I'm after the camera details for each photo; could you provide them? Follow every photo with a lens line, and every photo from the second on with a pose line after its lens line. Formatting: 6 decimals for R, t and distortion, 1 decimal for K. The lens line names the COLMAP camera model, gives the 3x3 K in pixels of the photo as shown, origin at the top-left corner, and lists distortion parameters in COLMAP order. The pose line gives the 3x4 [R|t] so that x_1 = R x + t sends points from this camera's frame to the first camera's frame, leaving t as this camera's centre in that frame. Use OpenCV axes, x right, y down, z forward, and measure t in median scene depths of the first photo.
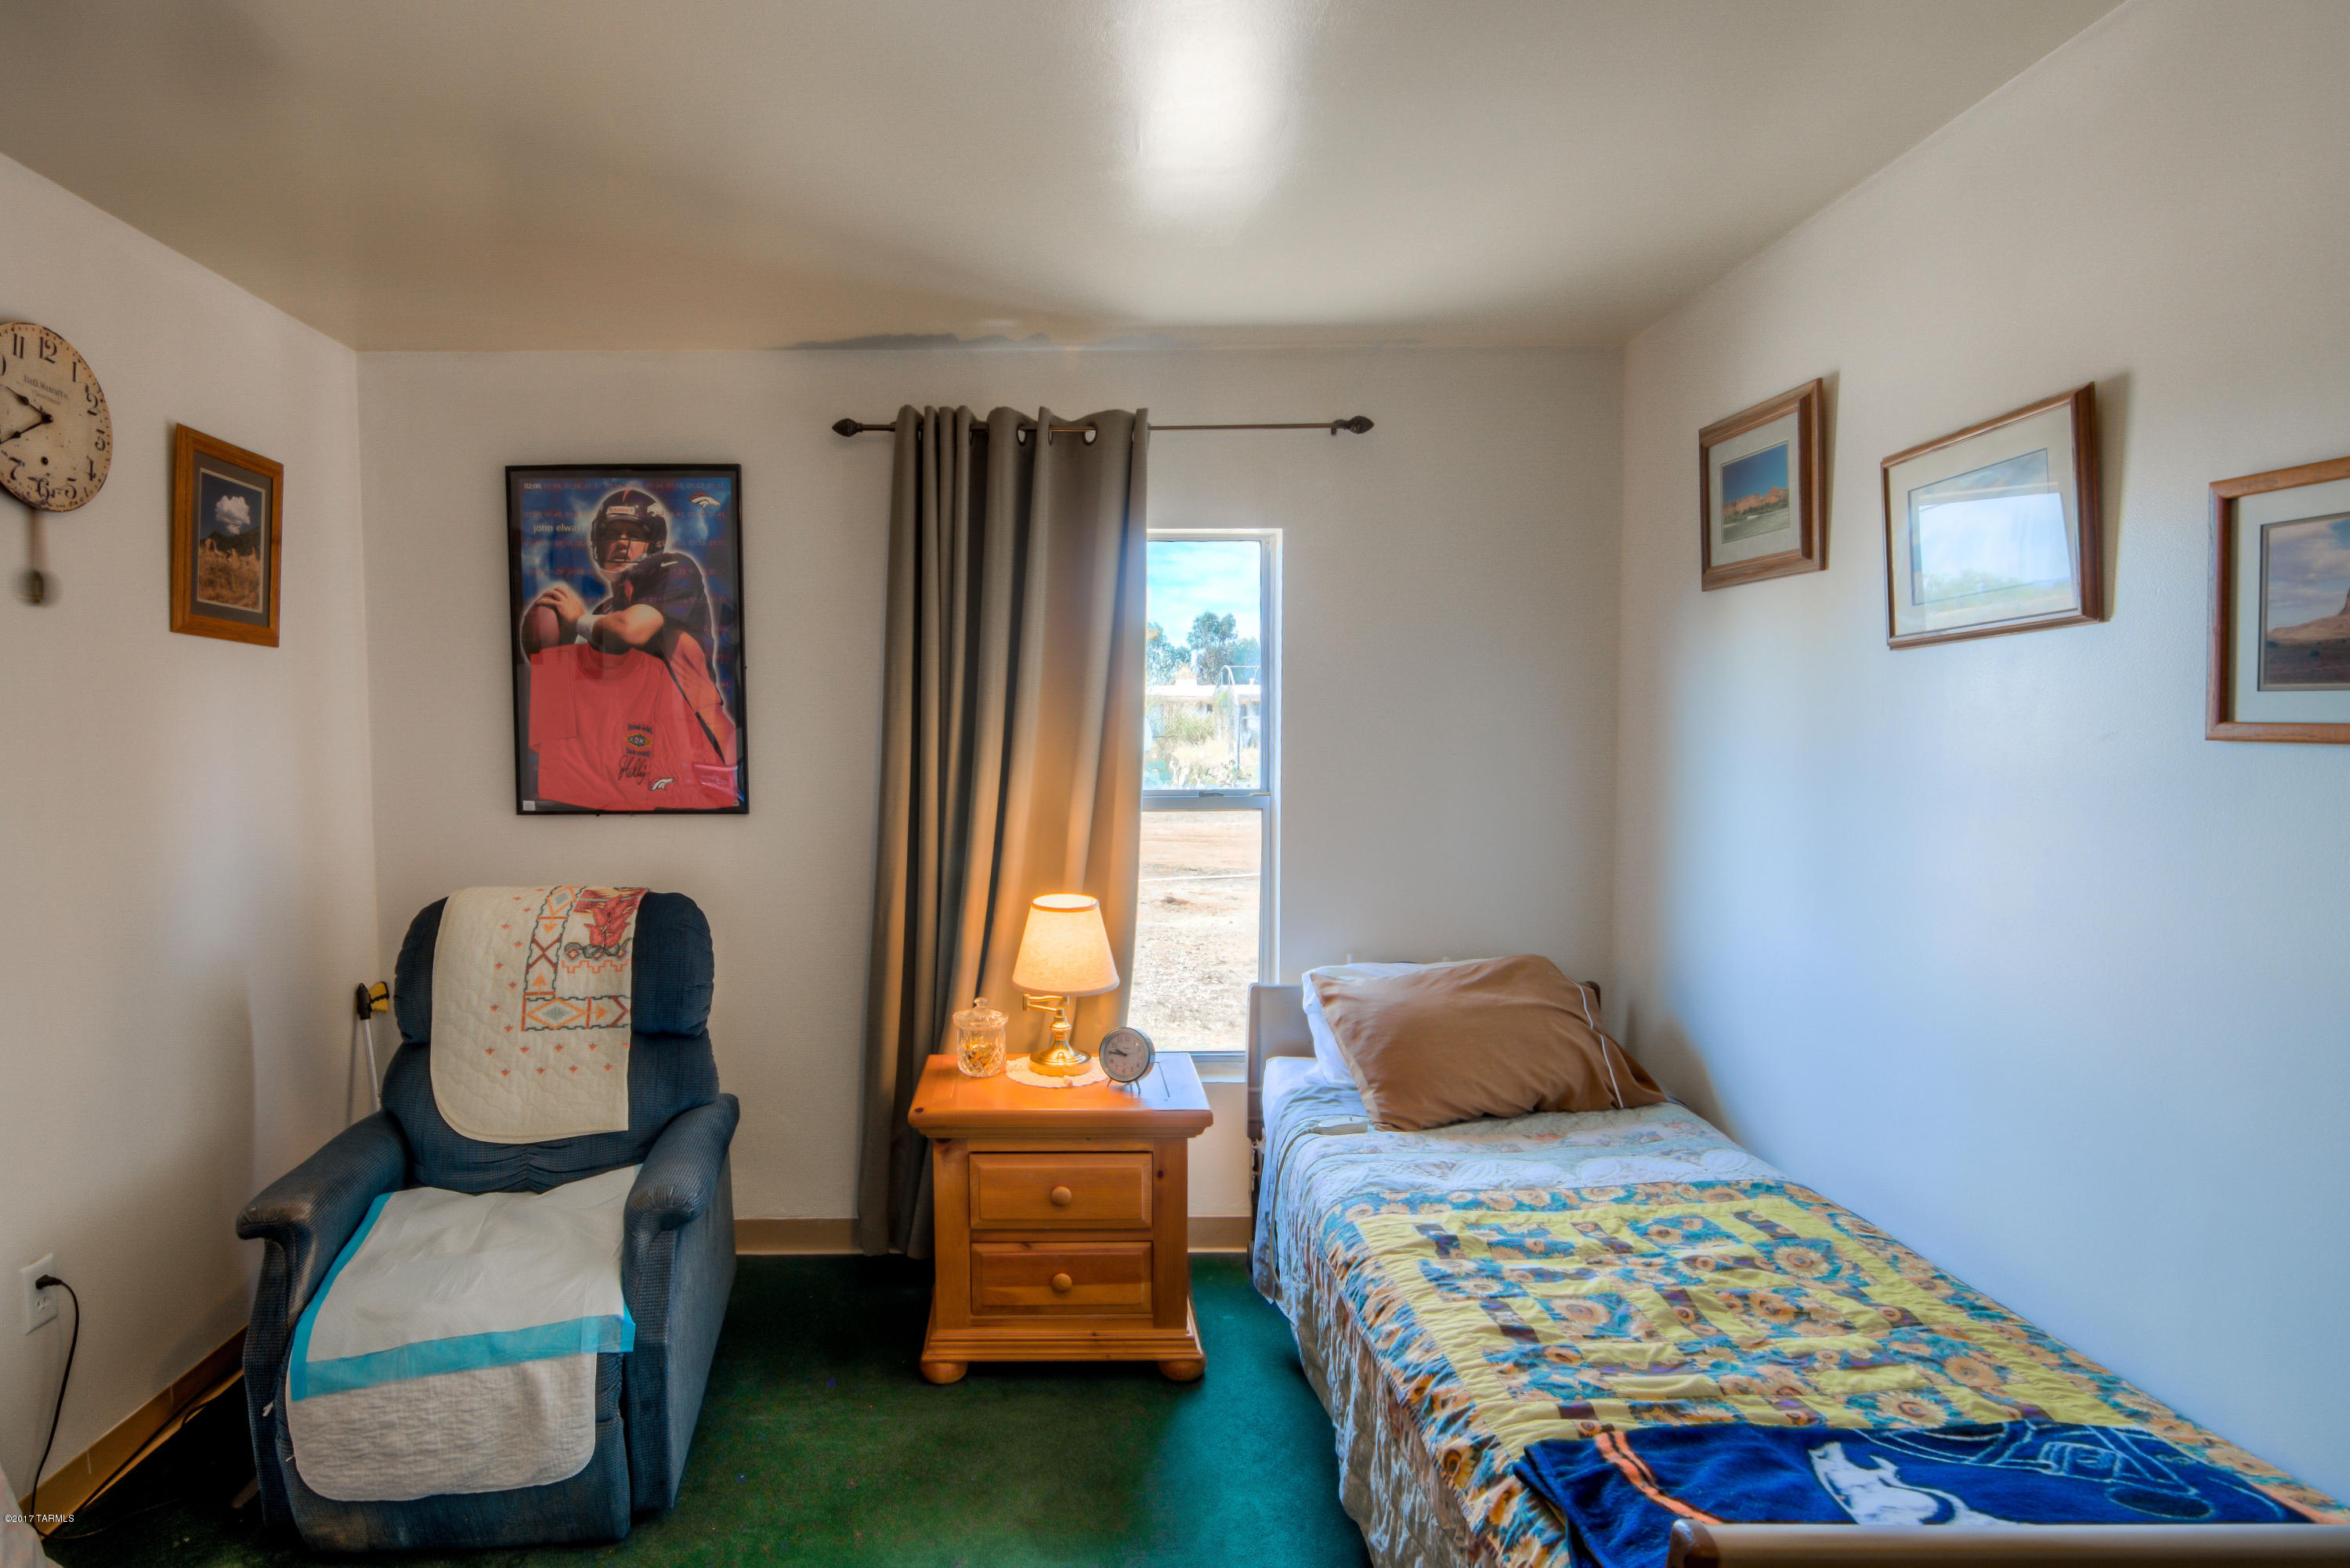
lens RADIAL K [[1294.5, 0, 1175.0], [0, 1294.5, 784.0], [0, 0, 1]] dist [-0.002590, -0.010433]
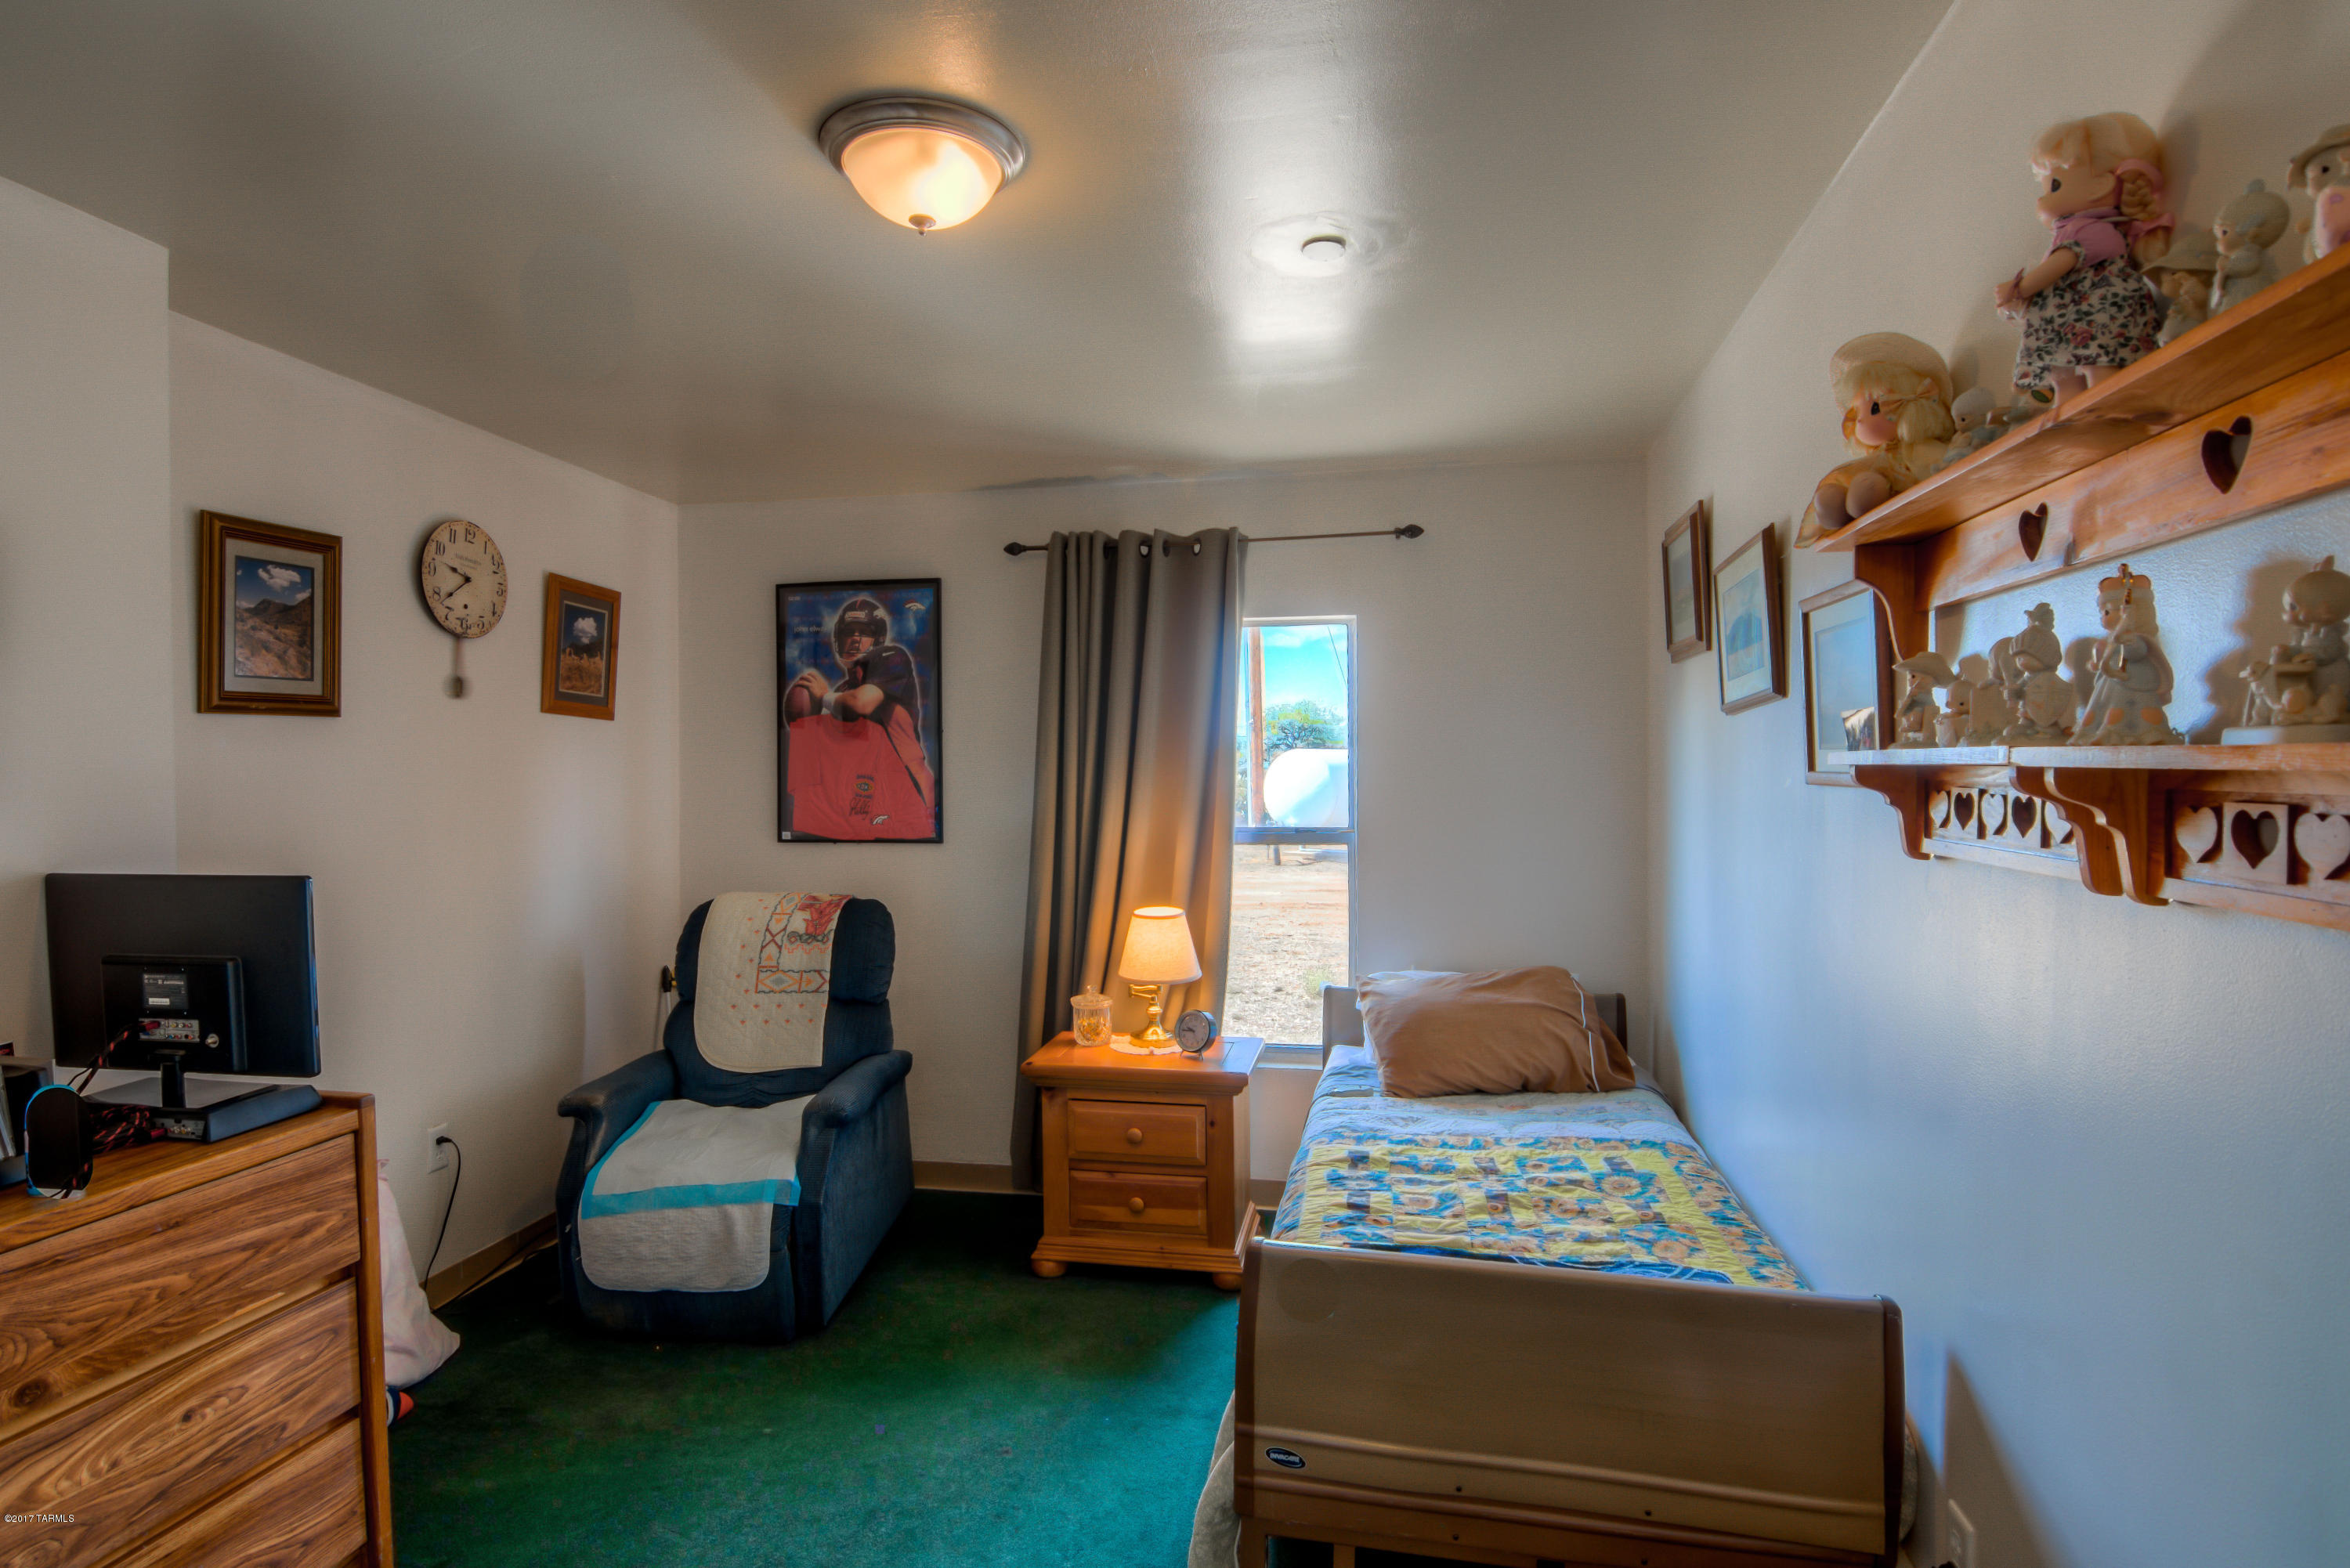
lens RADIAL K [[1172.3, 0, 1176.5], [0, 1172.3, 759.7], [0, 0, 1]] dist [0.001819, 0.000238]
pose [[0.983299, -0.003539, -0.181963, 0.167140], [-0.007044, 0.998322, -0.057480, 0.007728], [0.181861, 0.057802, 0.981624, -0.171202]]
